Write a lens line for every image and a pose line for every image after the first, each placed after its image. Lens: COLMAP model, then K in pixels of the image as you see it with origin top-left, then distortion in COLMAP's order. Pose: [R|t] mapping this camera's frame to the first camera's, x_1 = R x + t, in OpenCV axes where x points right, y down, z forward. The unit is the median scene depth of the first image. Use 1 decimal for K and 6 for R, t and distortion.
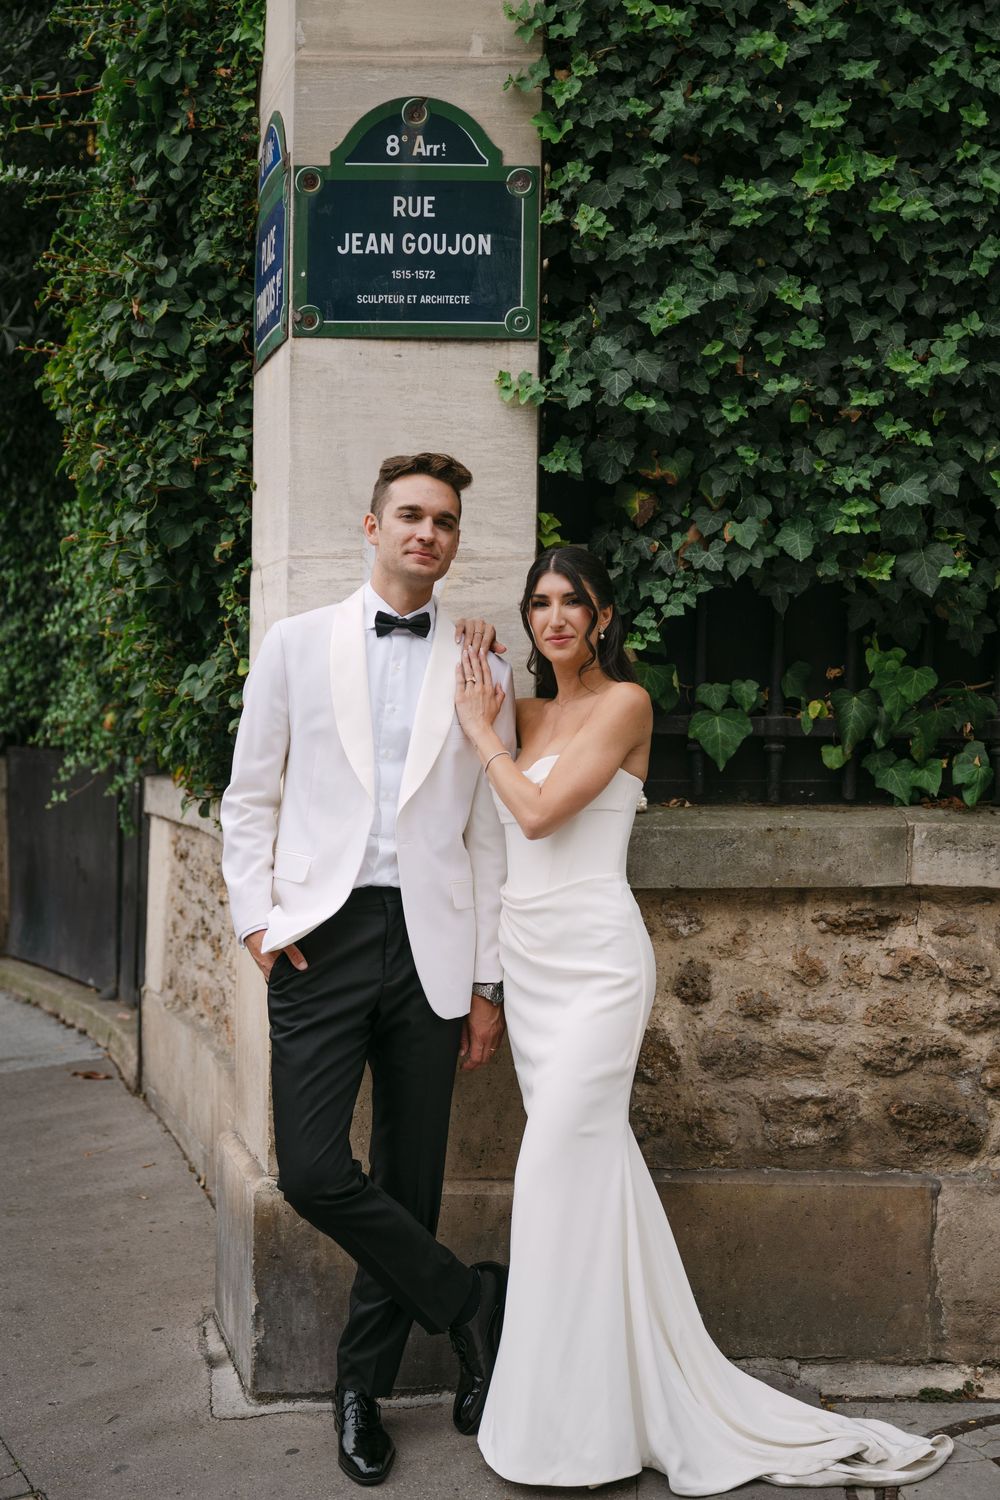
lens RADIAL K [[2102.7, 0, 502.2], [0, 2102.7, 752.4], [0, 0, 1]] dist [0.018169, 0.000000]
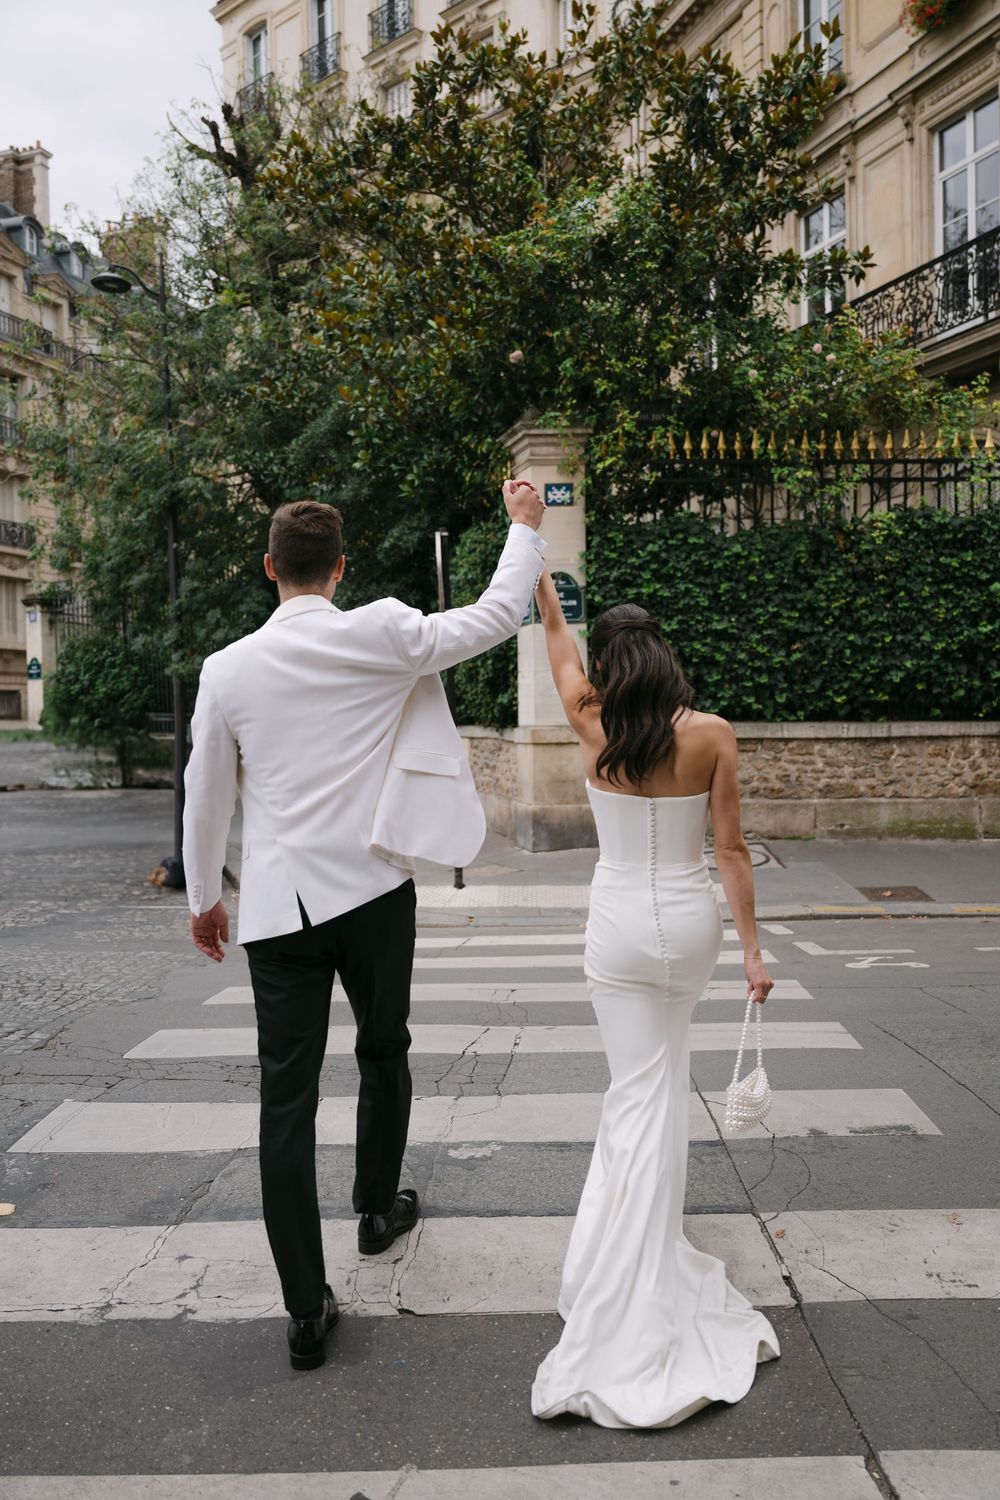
lens RADIAL K [[1280.7, 0, 497.2], [0, 1280.7, 745.1], [0, 0, 1]] dist [0.000628, 0.000089]
pose [[0.999136, -0.032840, 0.025480, -0.260499], [0.032599, 0.999420, 0.009802, 0.039422], [-0.025787, -0.008962, 0.999627, -1.817813]]
